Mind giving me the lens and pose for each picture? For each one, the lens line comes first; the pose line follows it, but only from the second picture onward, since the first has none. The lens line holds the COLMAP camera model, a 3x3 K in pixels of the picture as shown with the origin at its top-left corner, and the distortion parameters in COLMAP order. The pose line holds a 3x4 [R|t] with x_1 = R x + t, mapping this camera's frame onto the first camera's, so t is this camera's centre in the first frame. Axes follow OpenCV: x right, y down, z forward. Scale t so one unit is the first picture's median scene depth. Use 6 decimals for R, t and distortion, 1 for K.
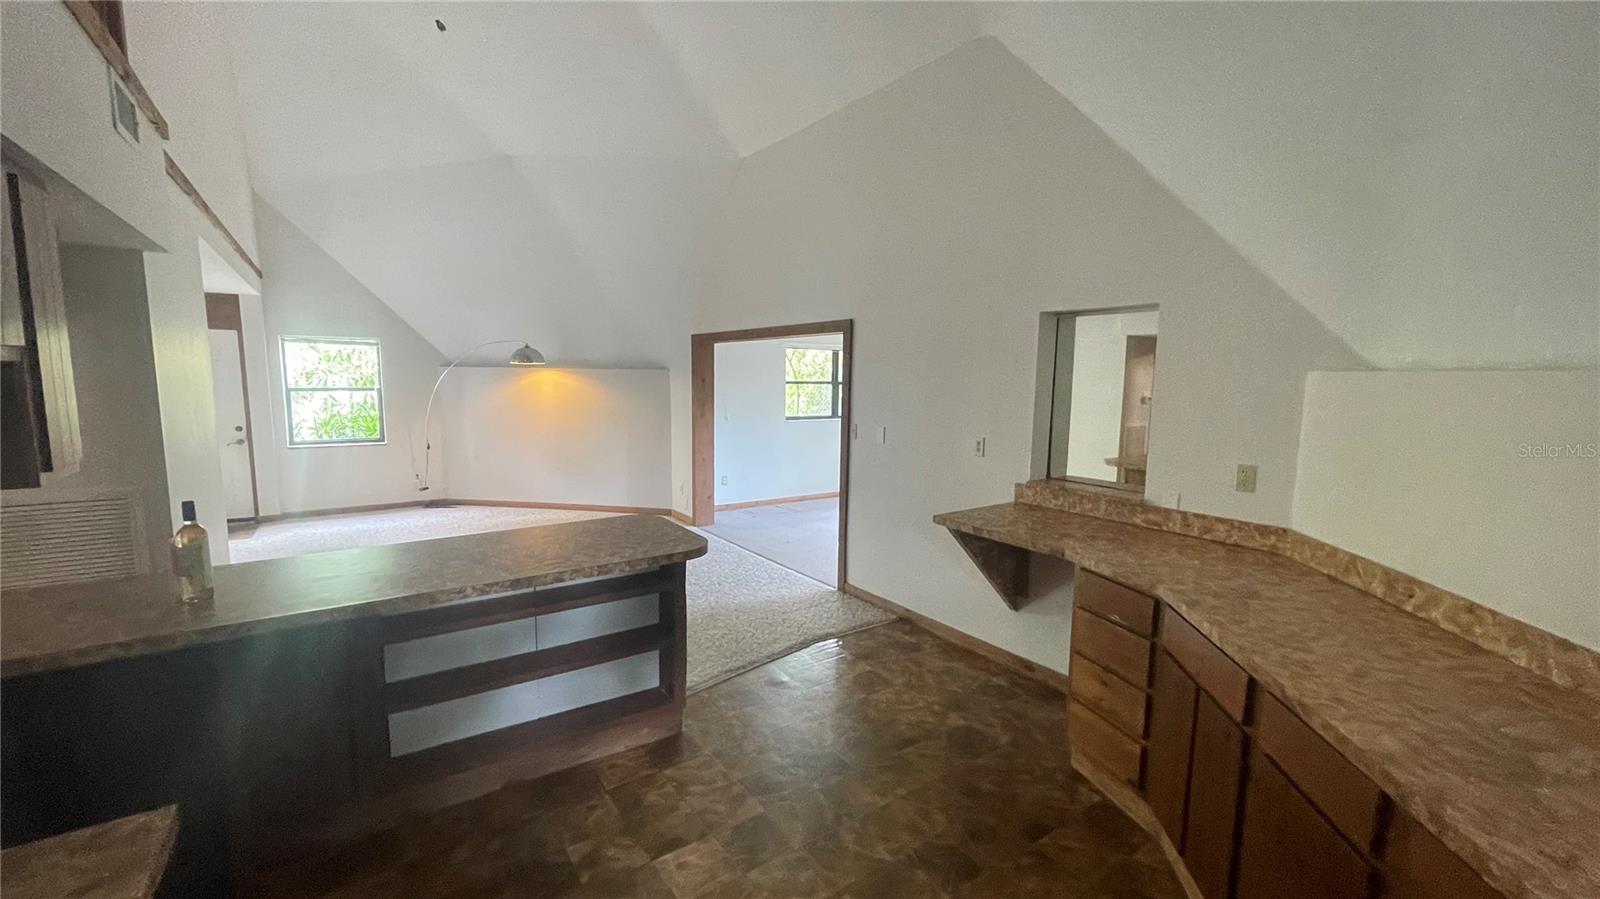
lens RADIAL K [[644.5, 0, 792.7], [0, 644.5, 452.9], [0, 0, 1]] dist [-0.009656, 0.006280]
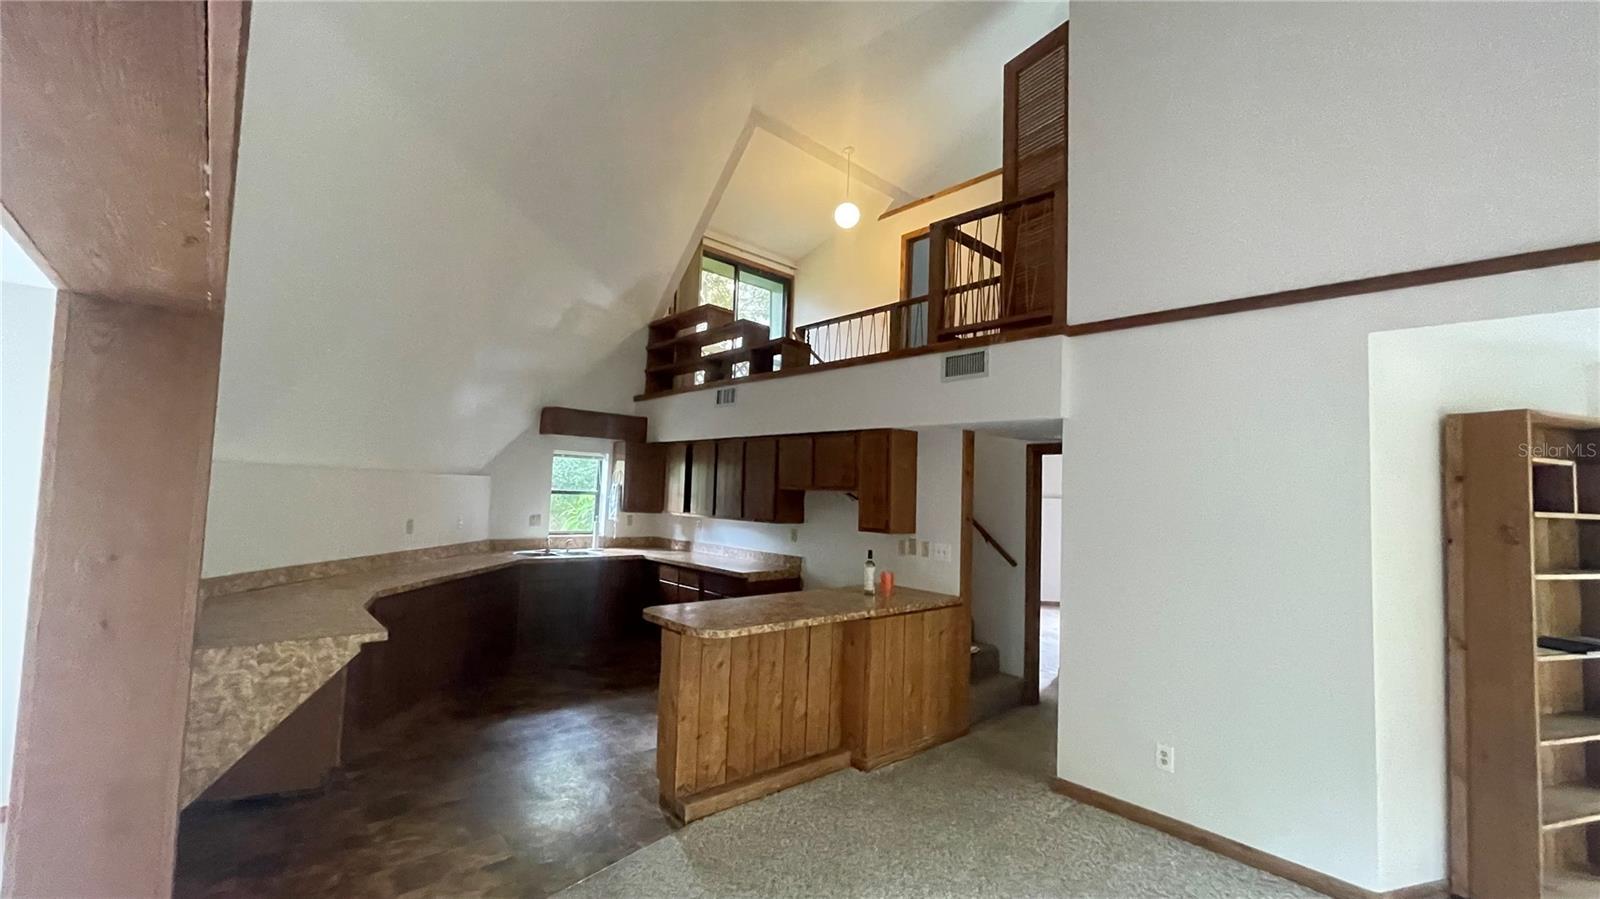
lens RADIAL K [[646.0, 0, 791.2], [0, 646.0, 451.9], [0, 0, 1]] dist [0.000648, -0.000174]
pose [[-0.991277, -0.057278, -0.118696, -0.094736], [-0.064284, 0.996356, 0.056060, -0.105335], [0.115052, 0.063201, -0.991347, 0.869406]]
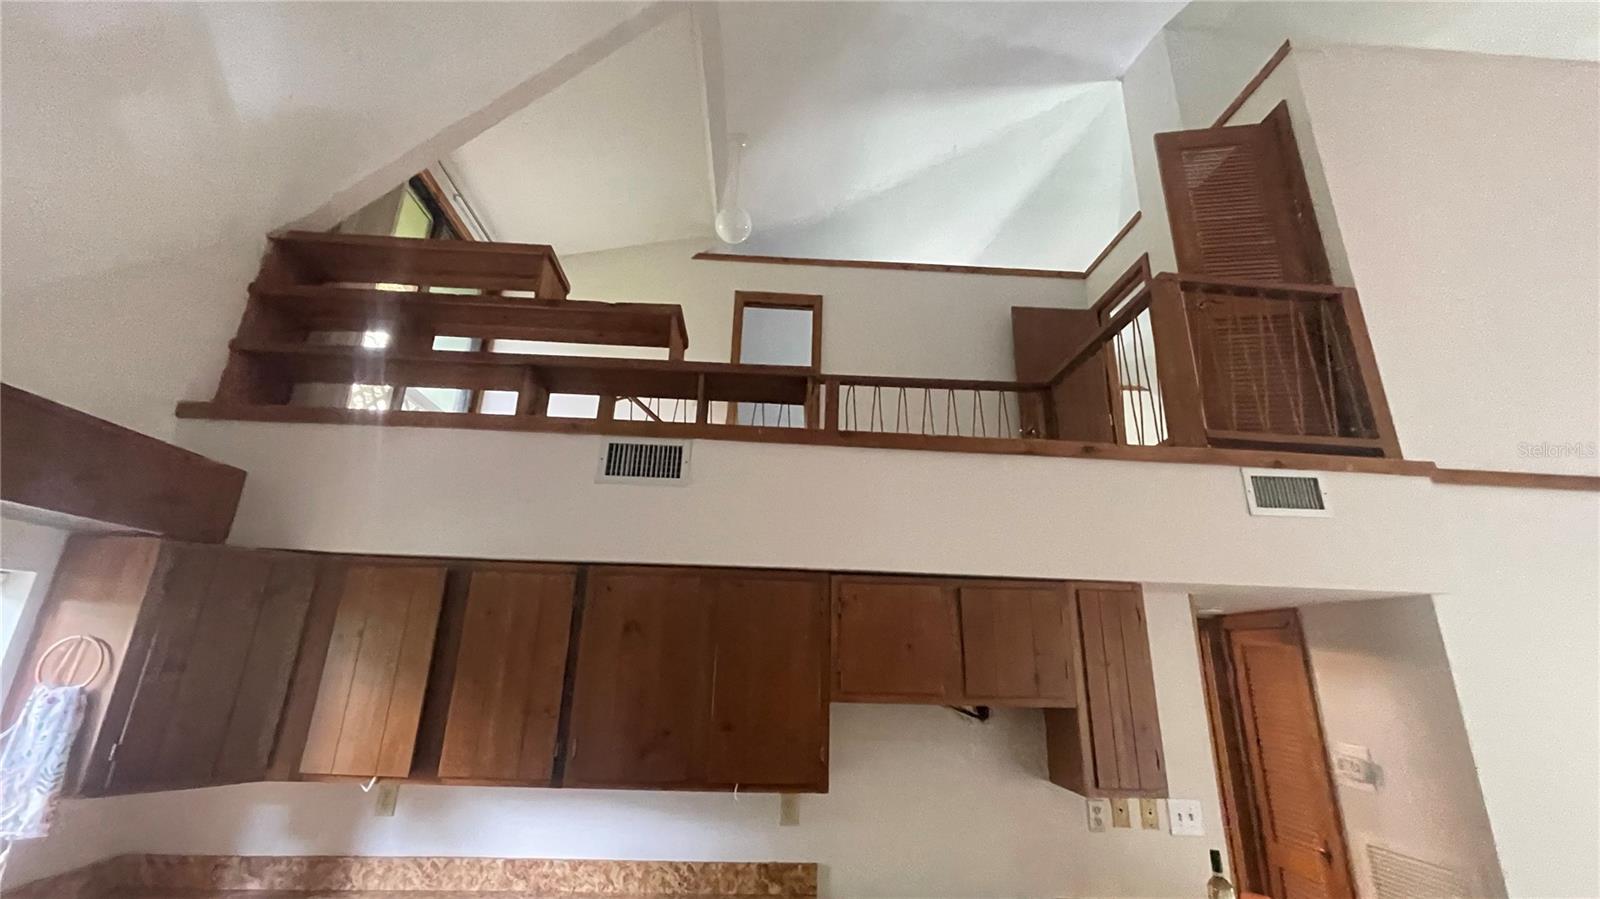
lens RADIAL K [[646.0, 0, 791.2], [0, 646.0, 451.9], [0, 0, 1]] dist [0.000648, -0.000174]
pose [[-0.527884, -0.286610, -0.799495, 0.134815], [-0.138591, 0.957791, -0.251850, -0.052158], [0.837933, -0.022145, -0.545324, 0.264790]]
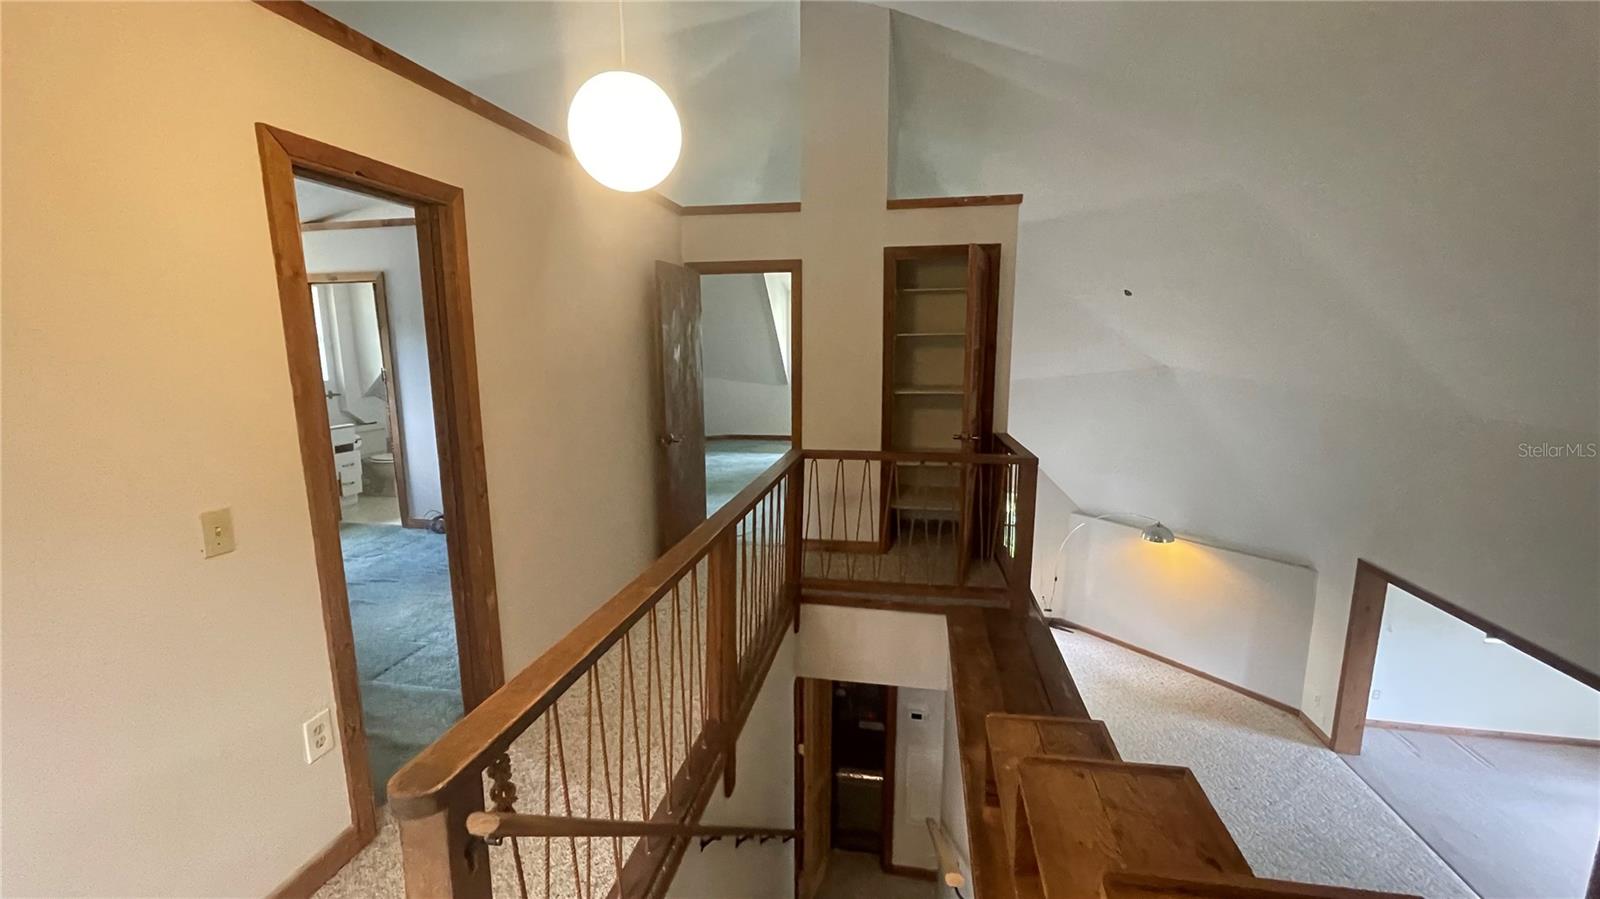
lens RADIAL K [[645.4, 0, 791.2], [0, 645.4, 452.1], [0, 0, 1]] dist [-0.000399, -0.000083]
pose [[0.691903, 0.109129, -0.713696, -0.070555], [-0.073130, 0.994020, 0.081096, -0.333471], [0.718278, -0.003918, 0.695746, -0.230505]]
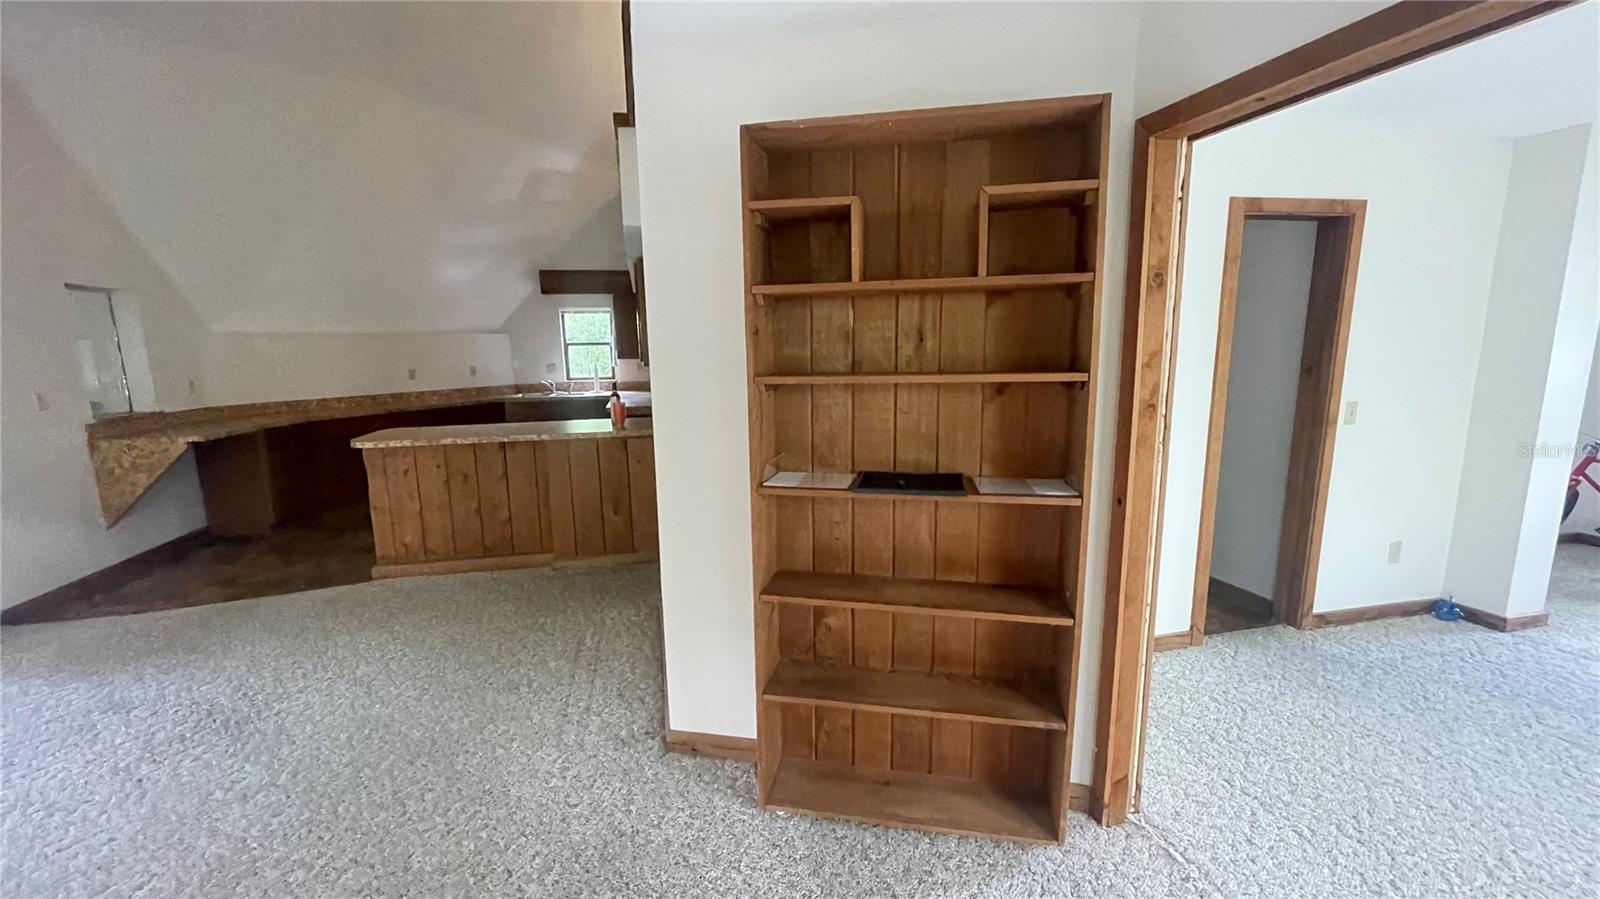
lens RADIAL K [[645.4, 0, 791.2], [0, 645.4, 452.1], [0, 0, 1]] dist [-0.000399, -0.000083]
pose [[-0.926138, -0.058434, 0.372631, -0.662753], [0.052900, 0.958039, 0.281713, -0.086812], [-0.373457, 0.280618, -0.884185, 0.794899]]
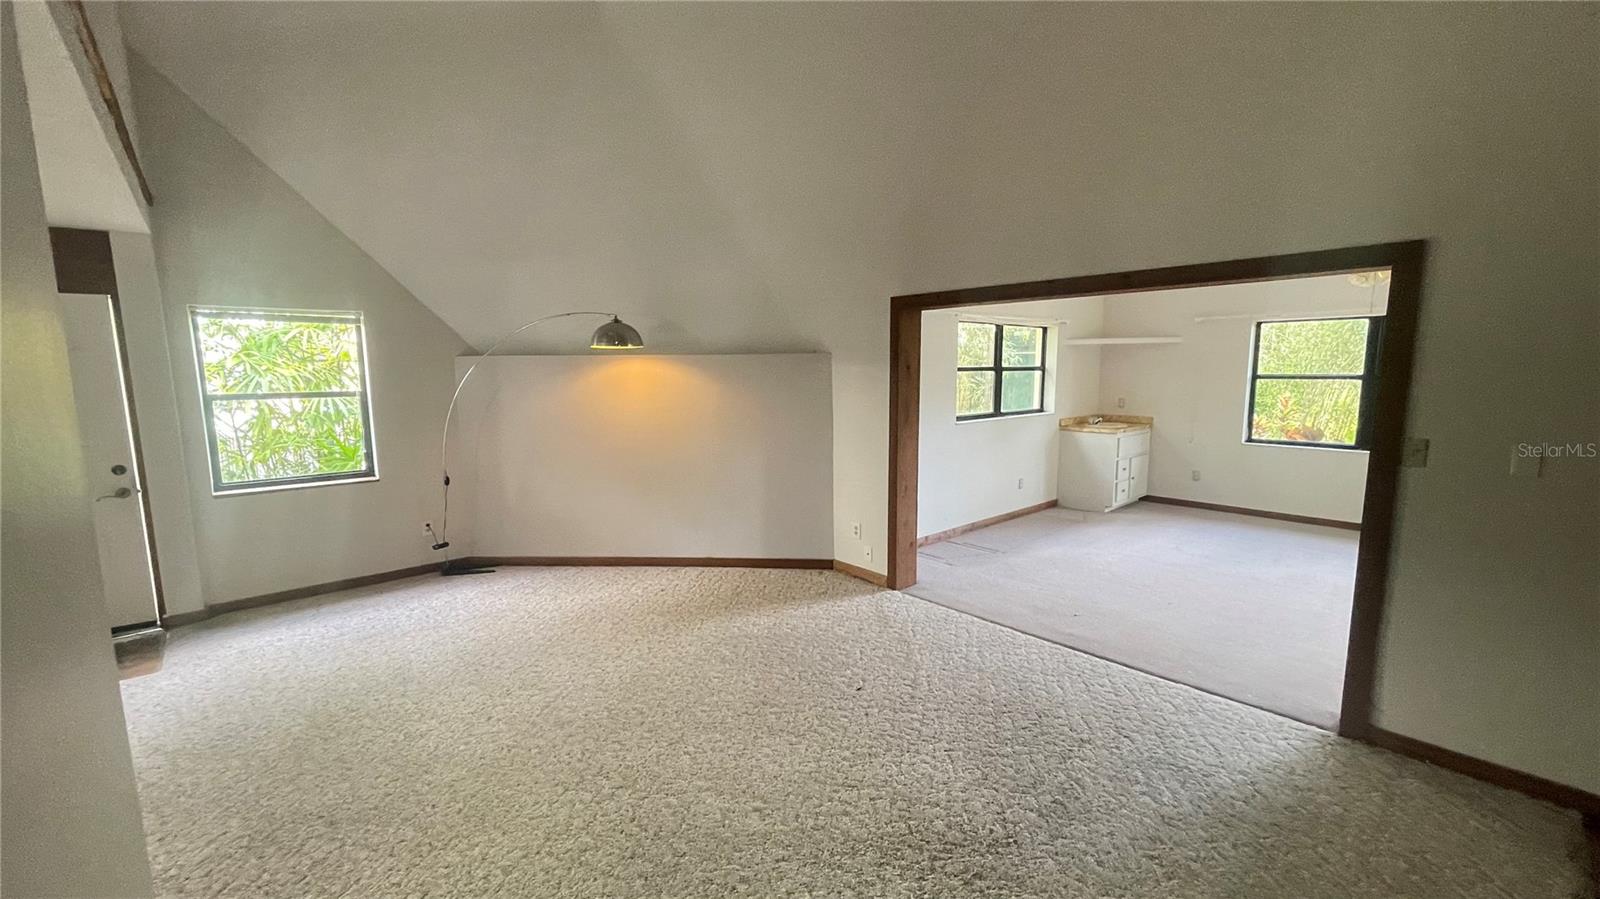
lens RADIAL K [[645.4, 0, 791.2], [0, 645.4, 452.1], [0, 0, 1]] dist [-0.000399, -0.000083]
pose [[0.993671, -0.035514, 0.106568, -0.313431], [0.034207, 0.999316, 0.014072, -0.038234], [-0.106995, -0.010338, 0.994206, 0.343224]]
